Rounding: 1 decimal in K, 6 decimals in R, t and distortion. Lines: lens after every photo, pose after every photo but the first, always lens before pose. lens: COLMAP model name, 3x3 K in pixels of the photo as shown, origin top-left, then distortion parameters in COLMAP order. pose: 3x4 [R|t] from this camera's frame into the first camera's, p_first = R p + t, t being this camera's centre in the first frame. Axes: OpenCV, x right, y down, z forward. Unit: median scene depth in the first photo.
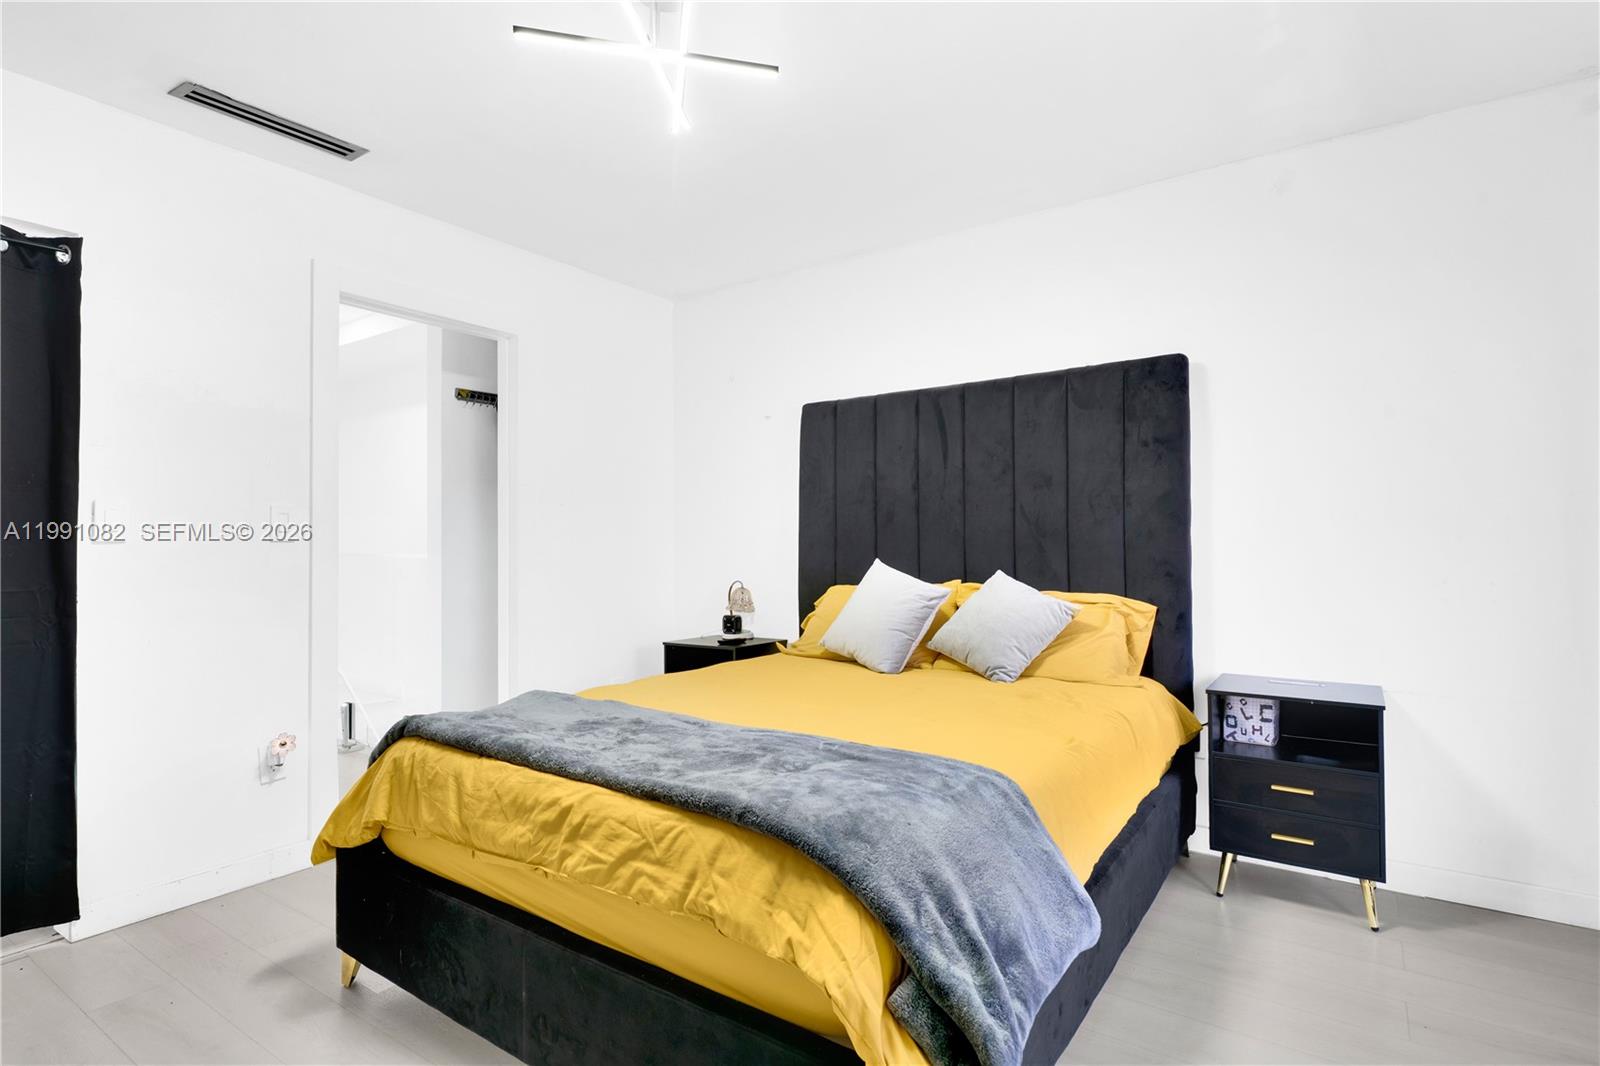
lens RADIAL K [[787.1, 0, 813.1], [0, 787.1, 532.2], [0, 0, 1]] dist [0.000630, -0.000168]
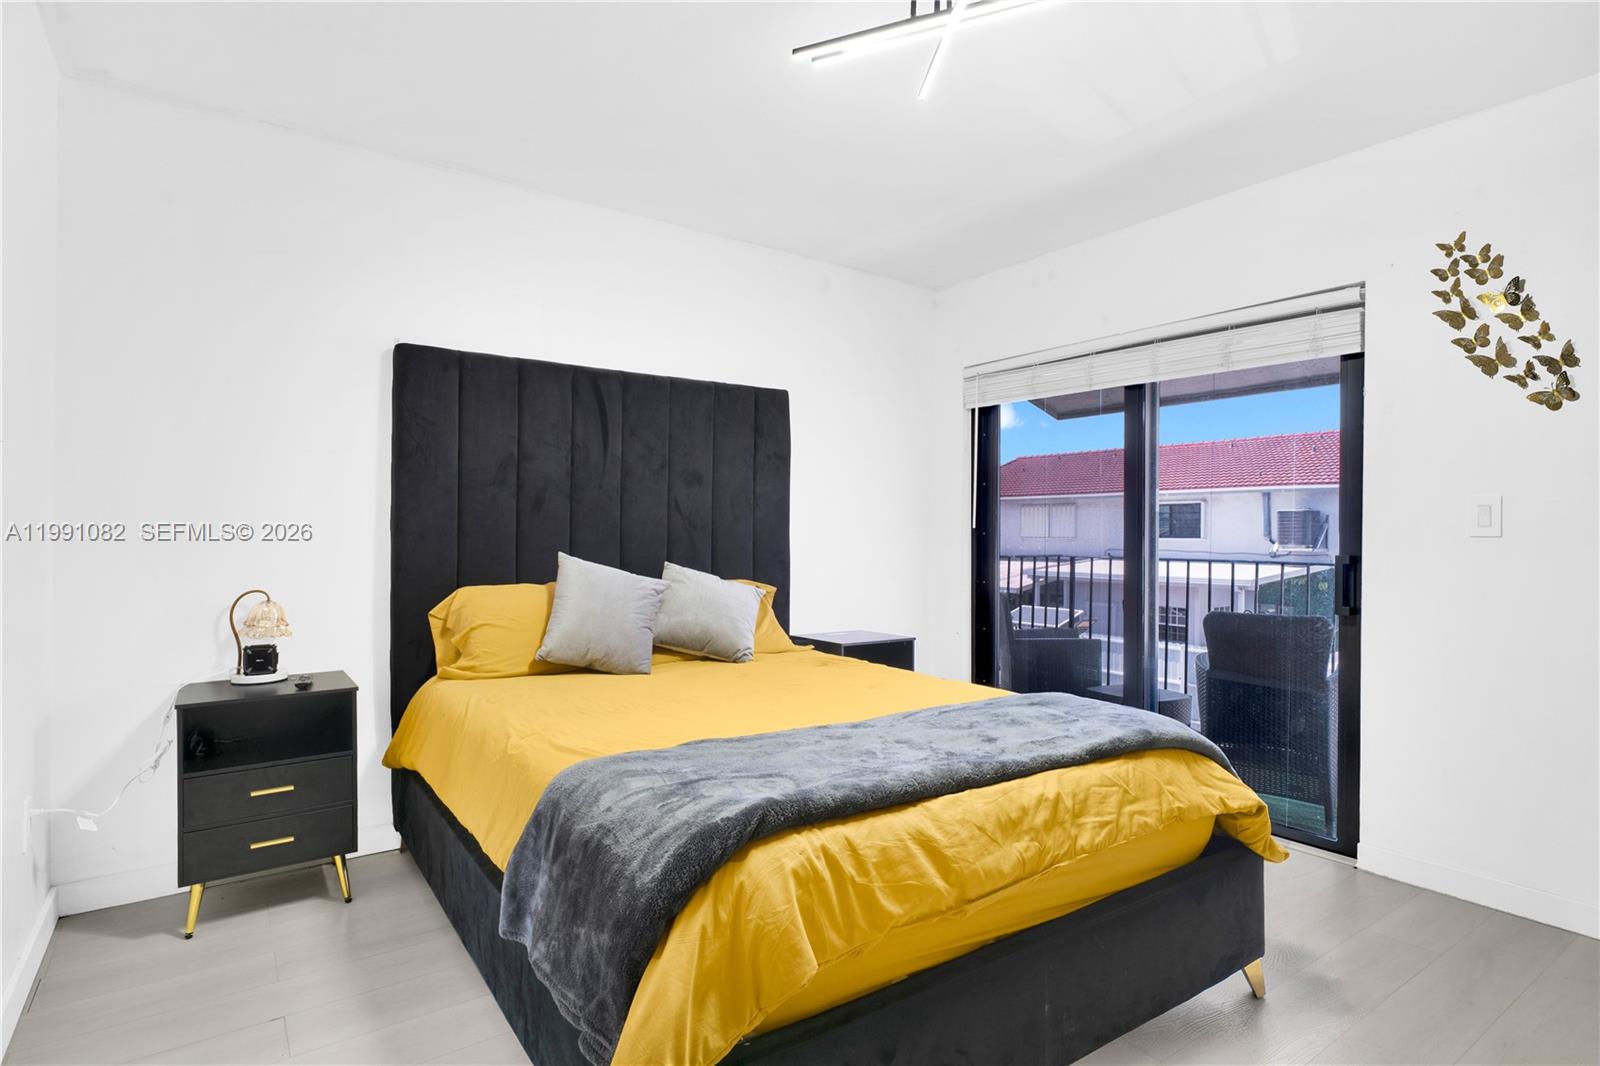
lens RADIAL K [[787.1, 0, 813.1], [0, 787.1, 532.2], [0, 0, 1]] dist [0.000630, -0.000168]
pose [[0.368278, 0.013020, 0.929625, -0.739684], [-0.021885, 0.999746, -0.005332, 0.011754], [-0.929458, -0.018381, 0.368469, 0.498948]]
